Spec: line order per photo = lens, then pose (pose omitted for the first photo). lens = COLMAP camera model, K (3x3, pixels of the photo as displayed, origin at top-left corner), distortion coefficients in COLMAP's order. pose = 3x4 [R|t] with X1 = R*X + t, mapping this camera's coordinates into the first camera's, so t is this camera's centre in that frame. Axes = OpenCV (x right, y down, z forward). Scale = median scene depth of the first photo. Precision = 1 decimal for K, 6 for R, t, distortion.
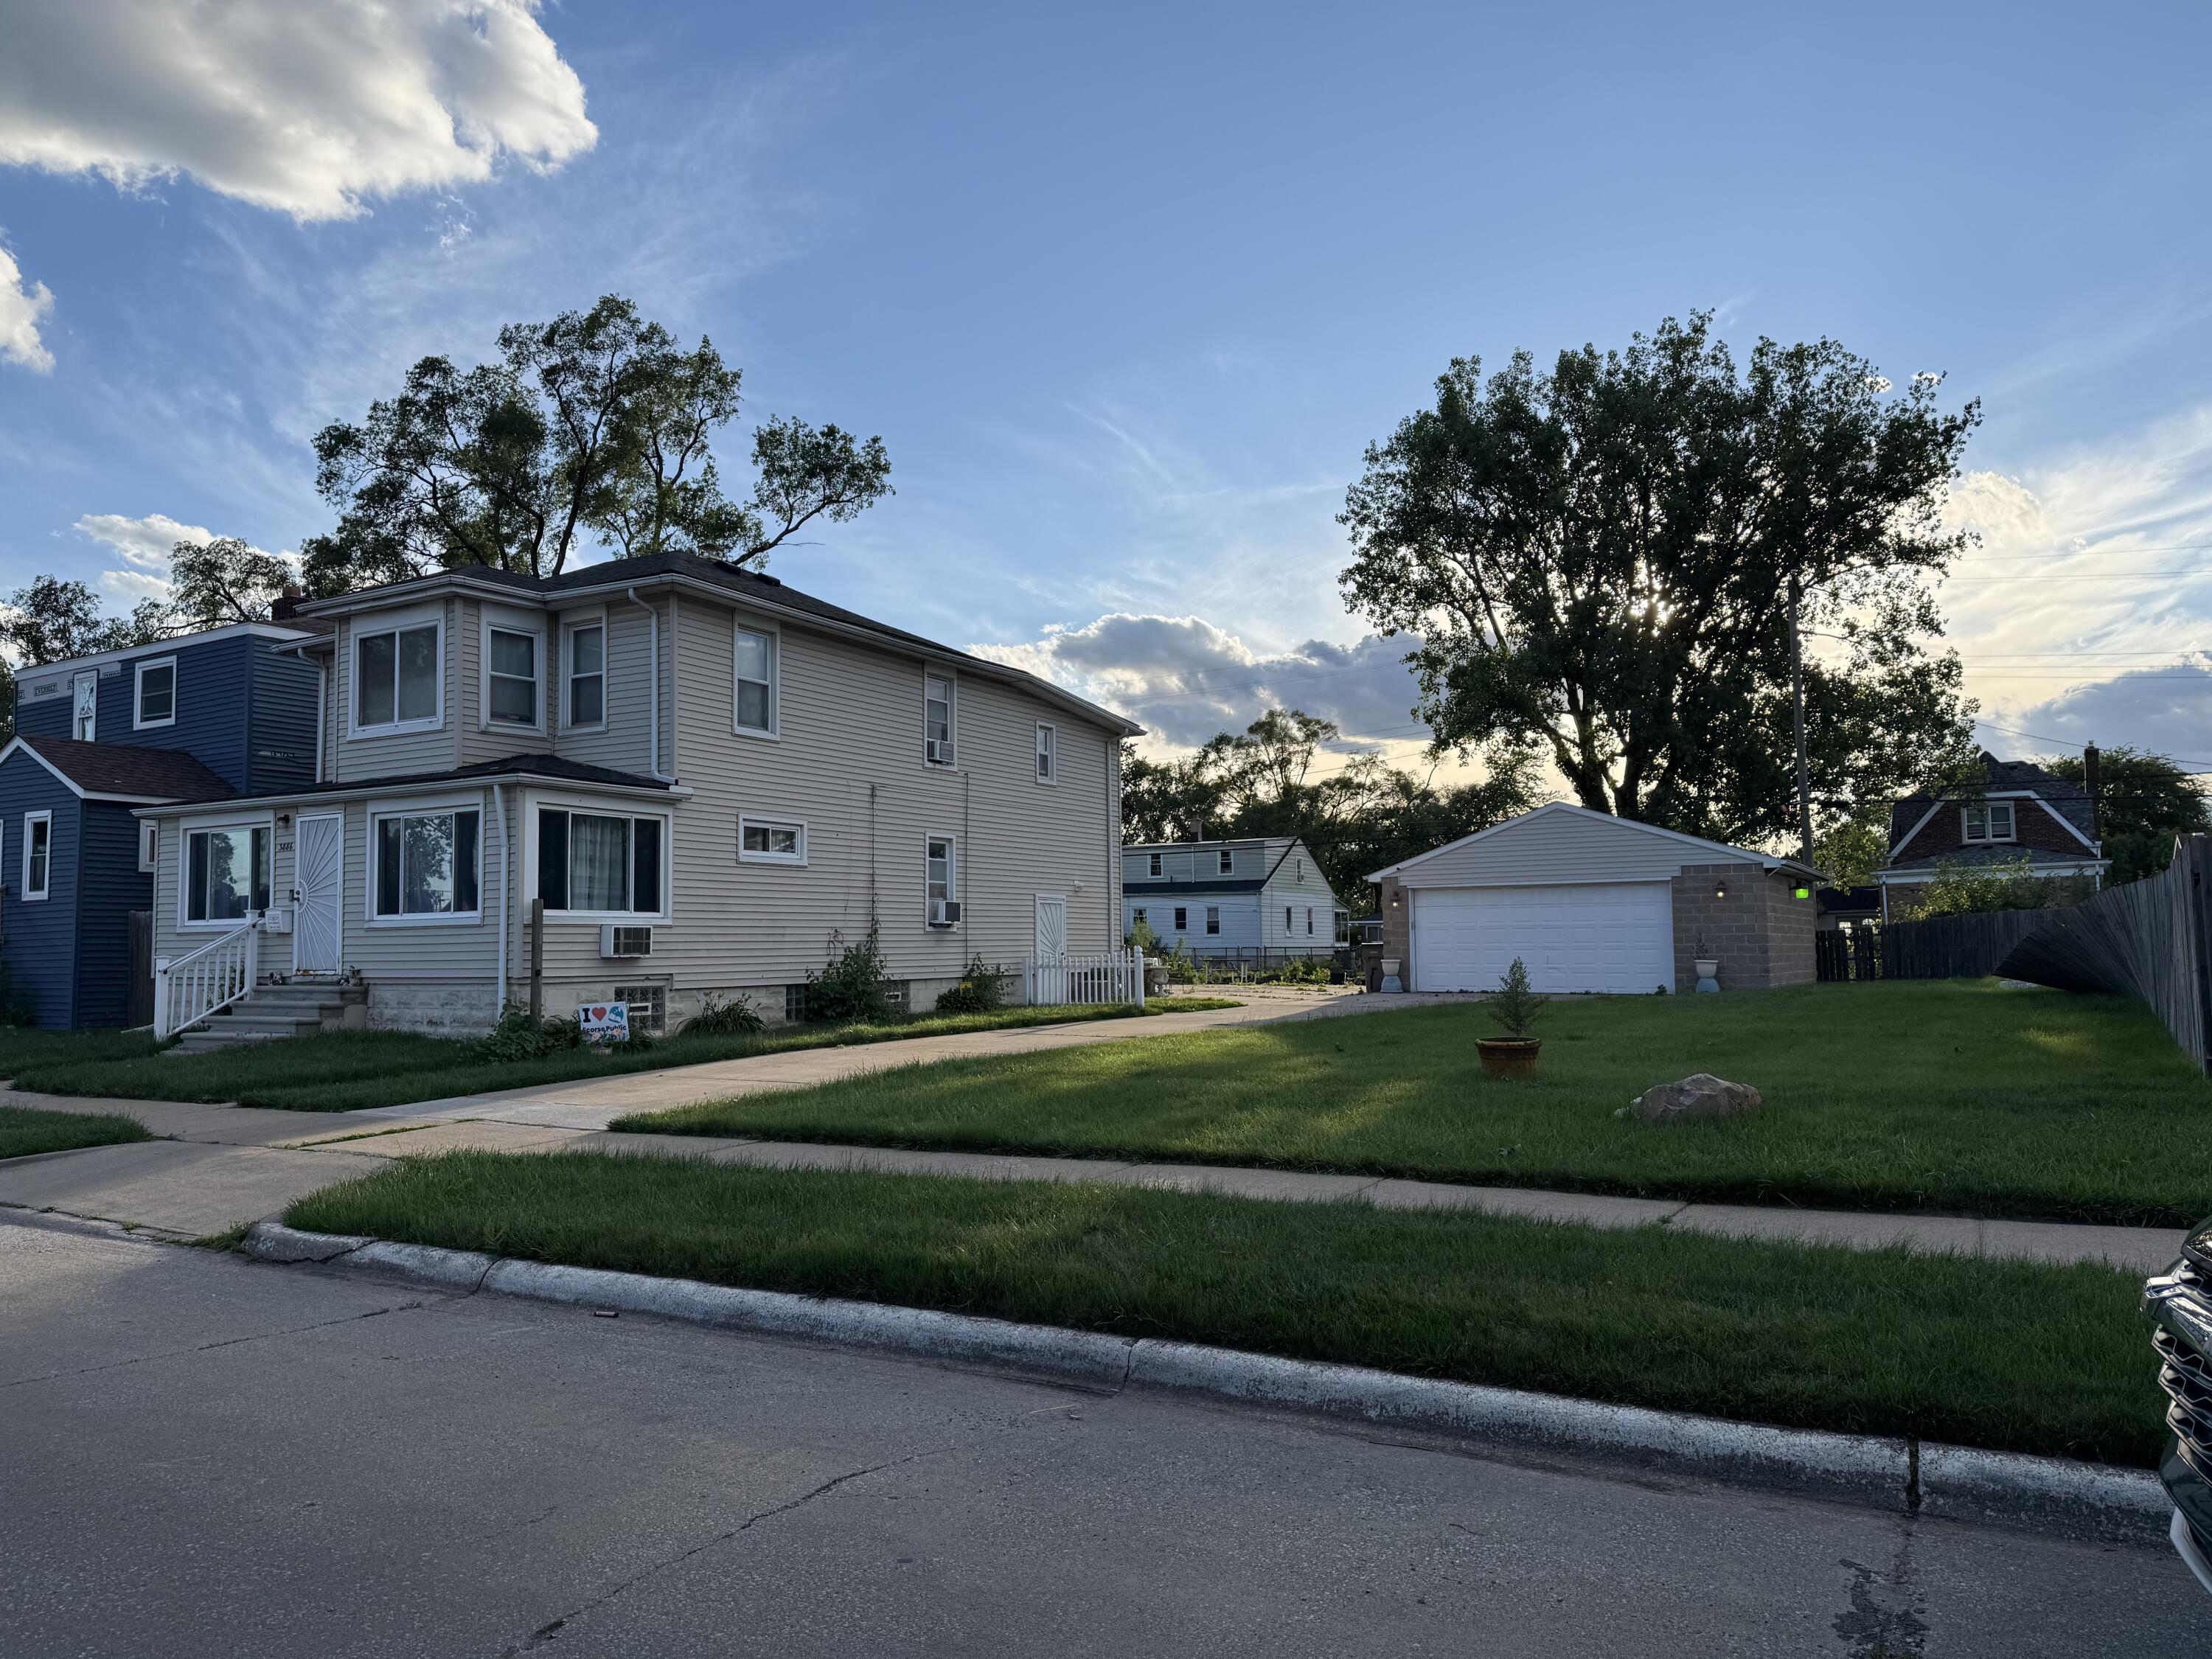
lens RADIAL K [[1538.5, 0, 1099.2], [0, 1538.5, 831.9], [0, 0, 1]] dist [0.143039, -0.207295]
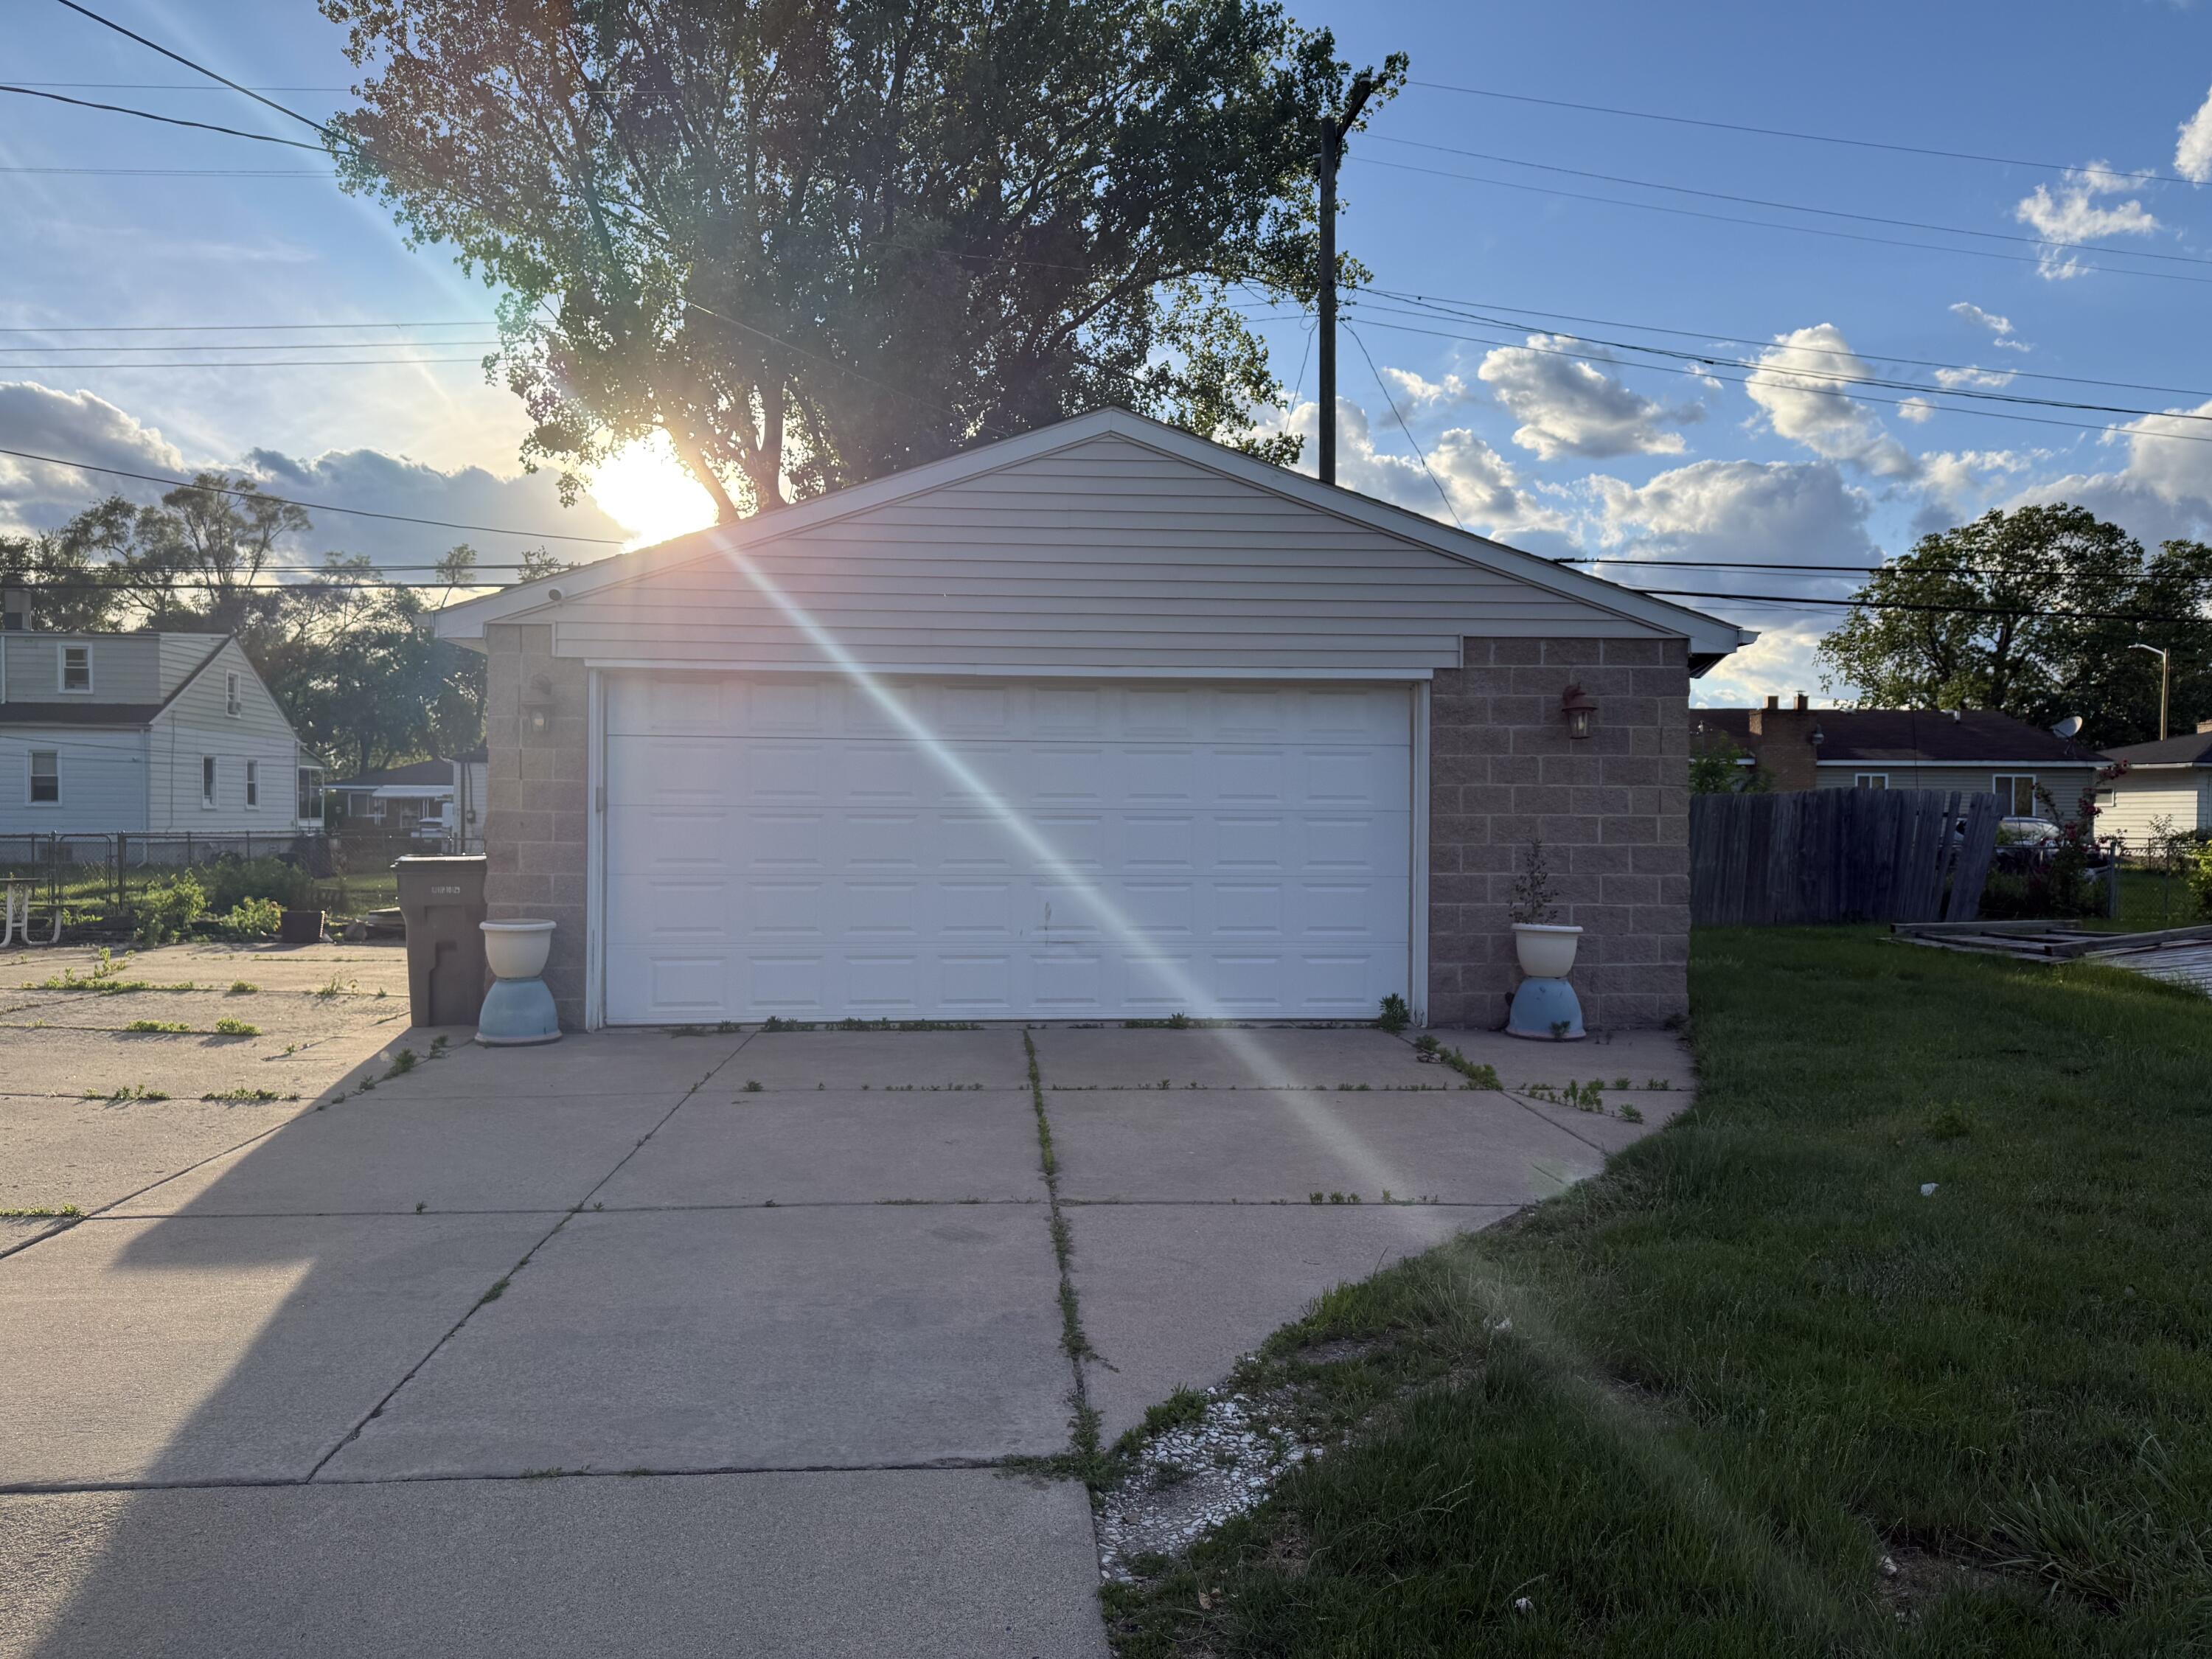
lens RADIAL K [[1549.6, 0, 1115.5], [0, 1549.6, 826.5], [0, 0, 1]] dist [0.032792, -0.040211]
pose [[0.805320, 0.011025, 0.592738, 0.076634], [-0.058155, 0.996474, 0.060476, 0.029876], [-0.589982, -0.083173, 0.803121, 0.503184]]
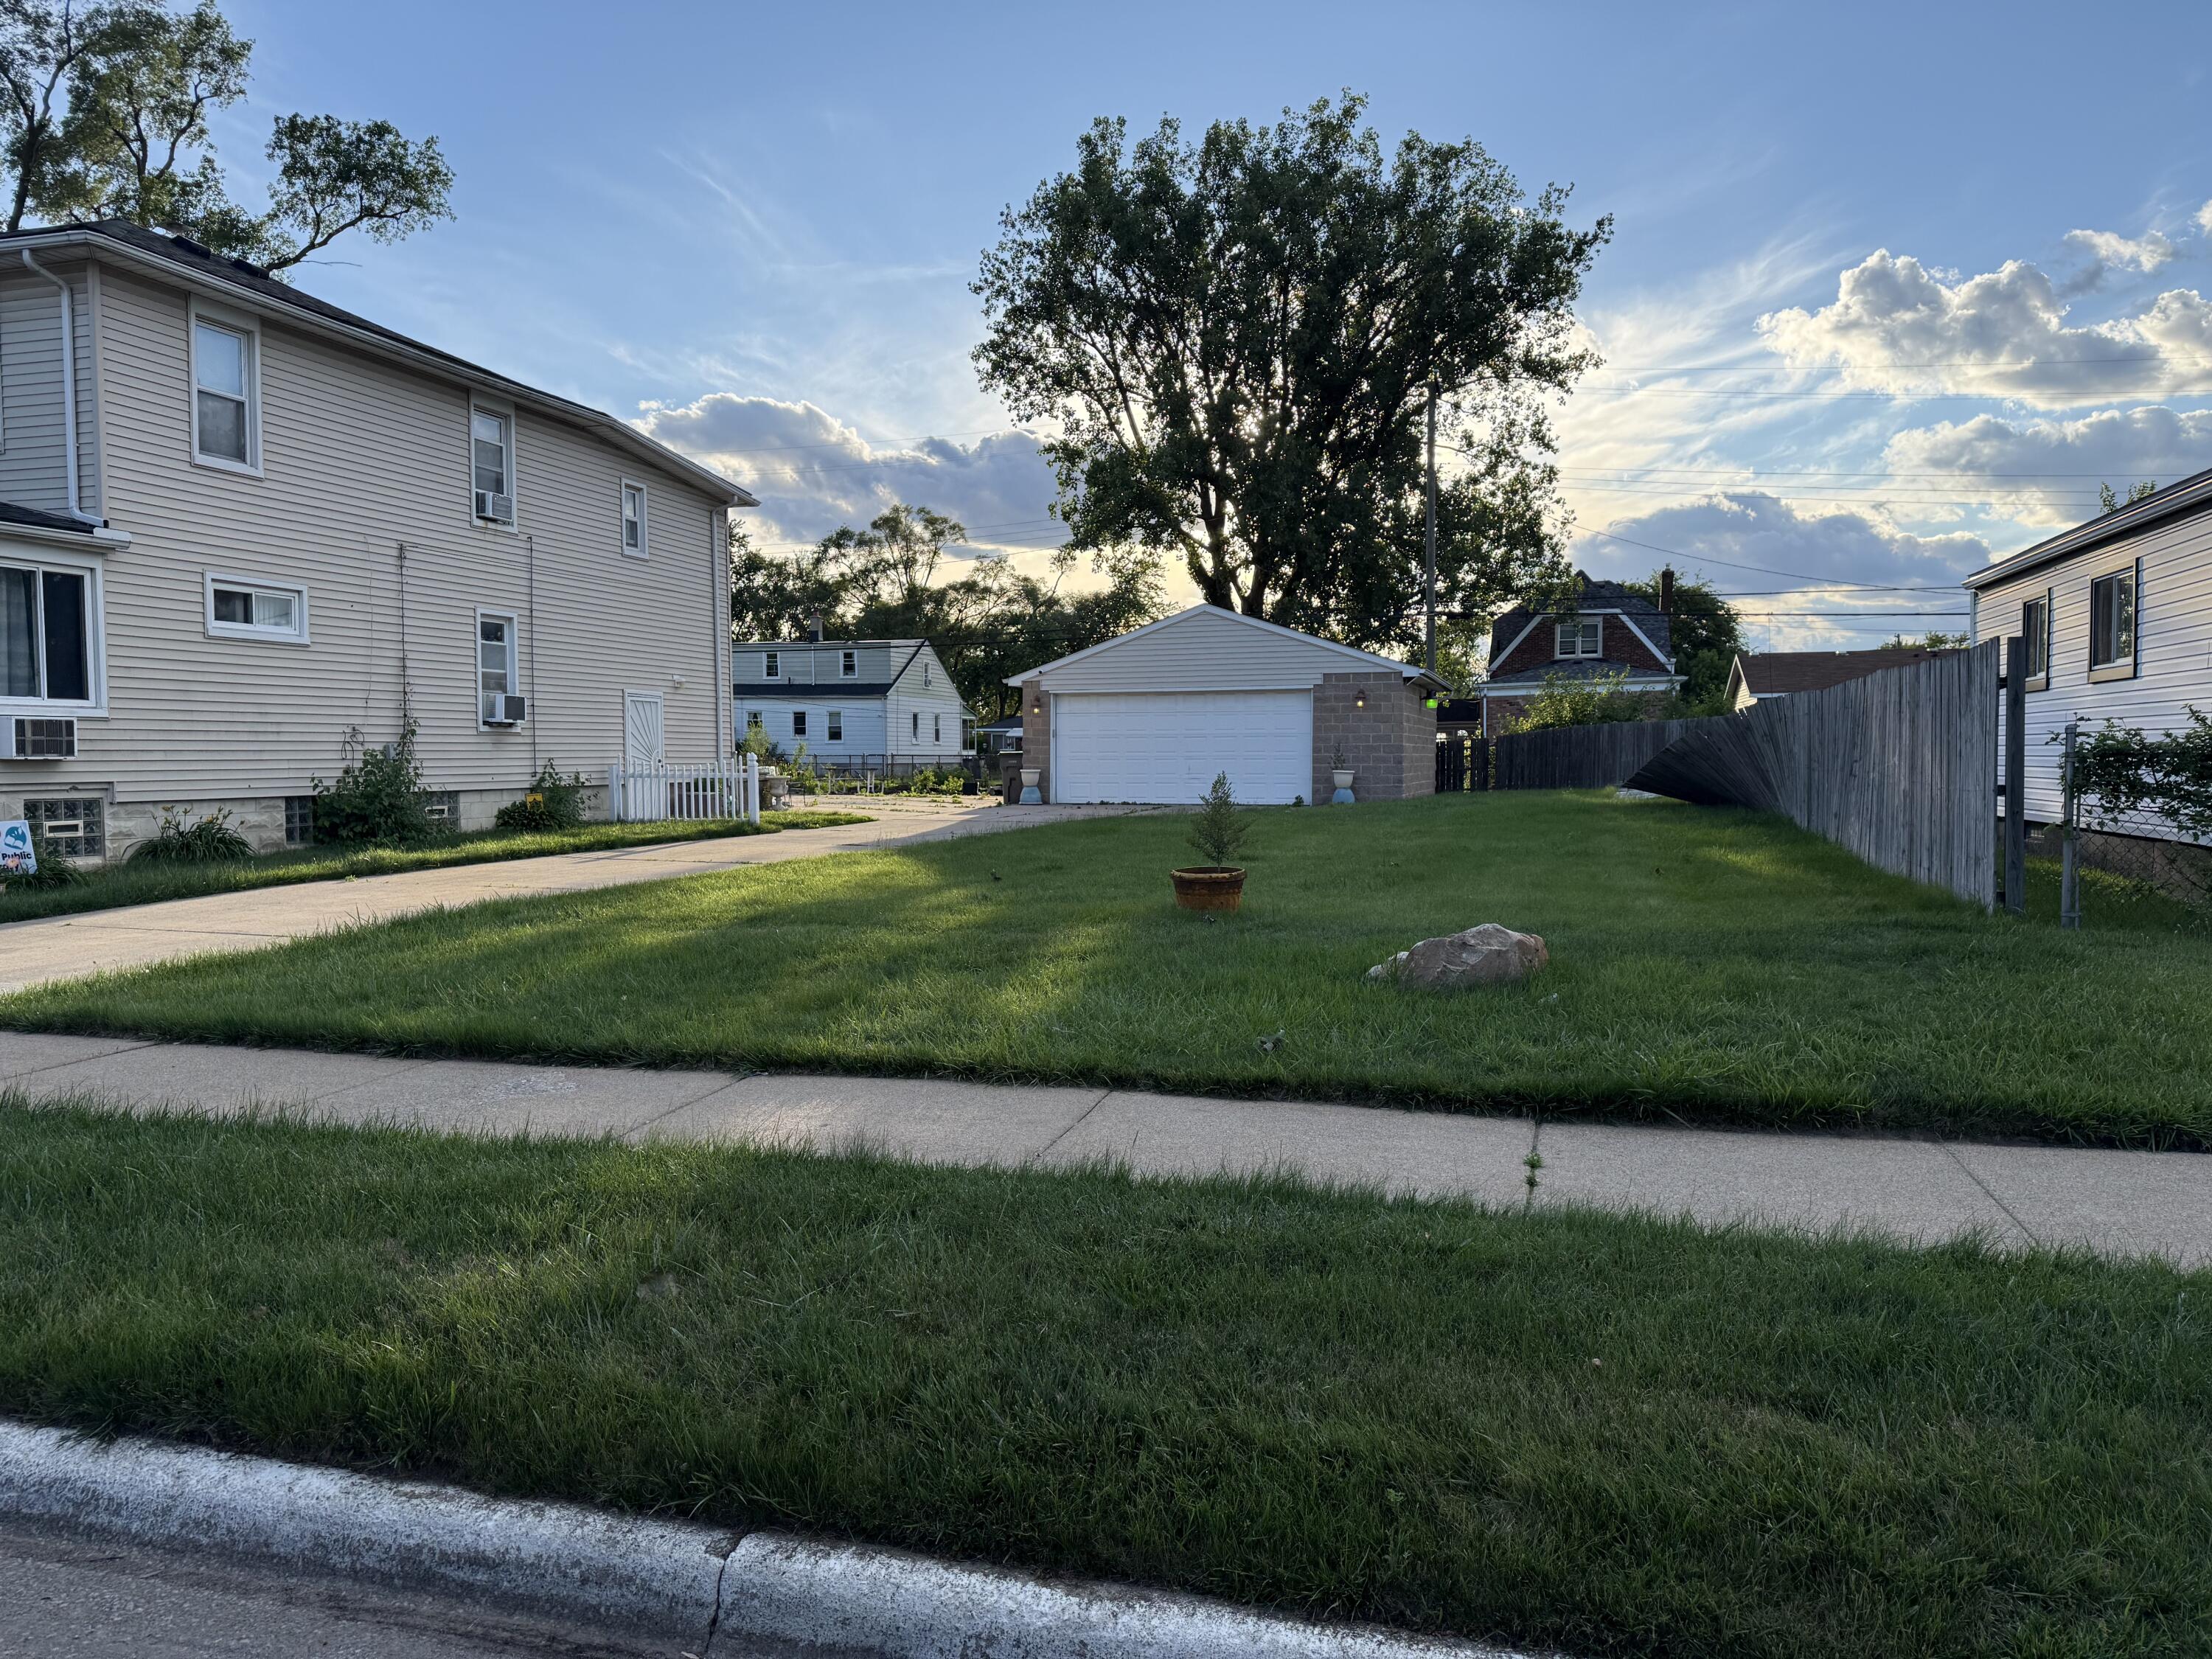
lens RADIAL K [[1538.5, 0, 1099.2], [0, 1538.5, 831.9], [0, 0, 1]] dist [0.143039, -0.207295]
pose [[0.970175, -0.003576, 0.242379, 0.001880], [-0.026669, 0.992247, 0.121385, 0.004083], [-0.240934, -0.124229, 0.962558, 0.061500]]
